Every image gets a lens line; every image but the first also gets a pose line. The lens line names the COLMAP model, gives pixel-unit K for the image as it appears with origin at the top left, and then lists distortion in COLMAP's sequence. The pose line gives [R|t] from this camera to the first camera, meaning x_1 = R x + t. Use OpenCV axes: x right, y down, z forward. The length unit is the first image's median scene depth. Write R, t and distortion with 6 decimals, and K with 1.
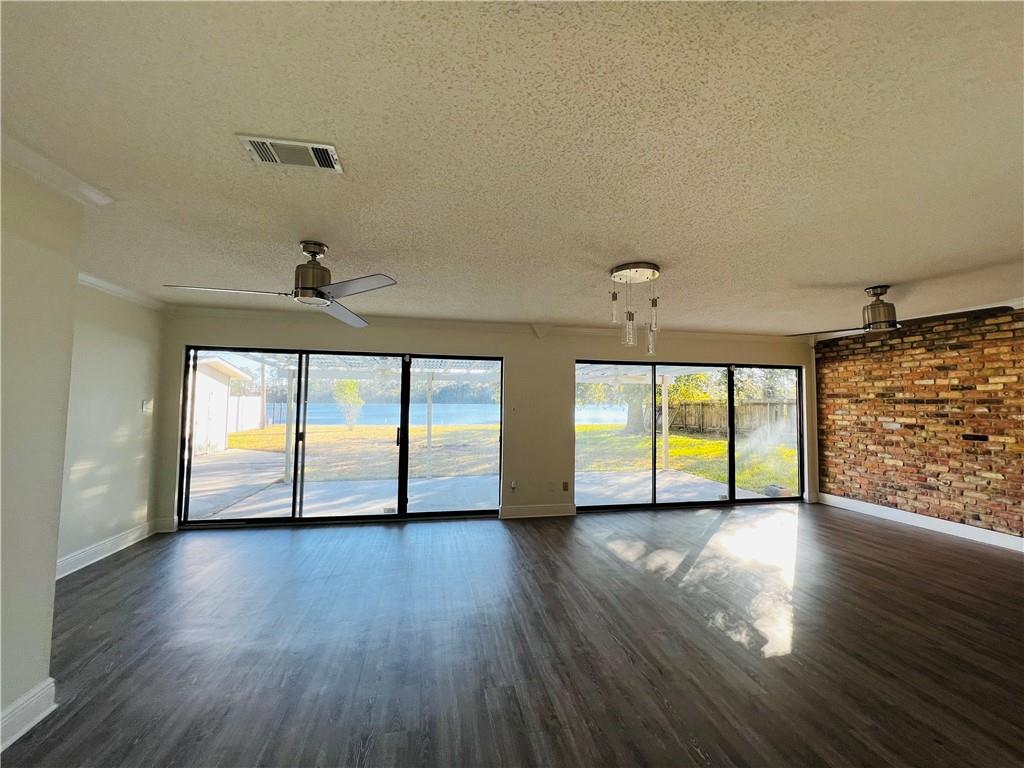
lens RADIAL K [[409.7, 0, 510.7], [0, 409.7, 385.8], [0, 0, 1]] dist [0.017509, 0.000267]
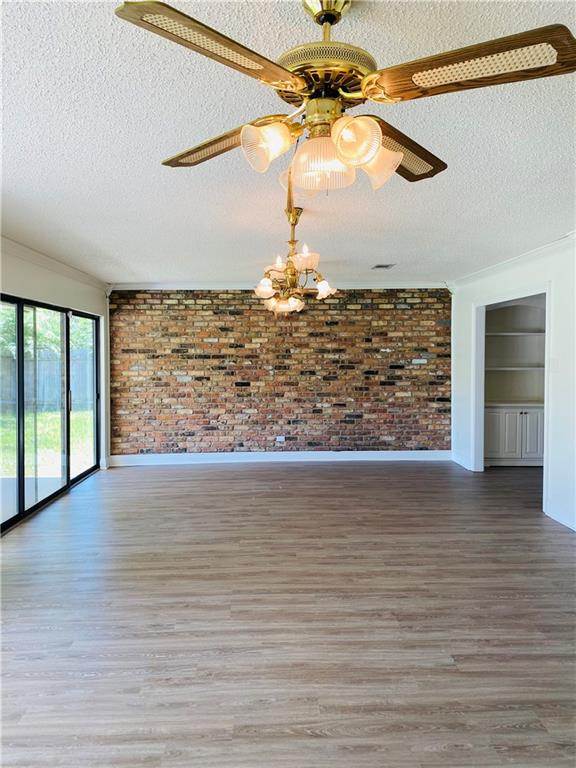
lens RADIAL K [[592.0, 0, 287.4], [0, 592.0, 380.7], [0, 0, 1]] dist [0.063451, -0.004362]
pose [[0.161063, -0.049673, 0.985693, -0.613333], [-0.033793, 0.997869, 0.055809, 0.004662], [-0.986365, -0.042299, 0.159041, 0.507512]]
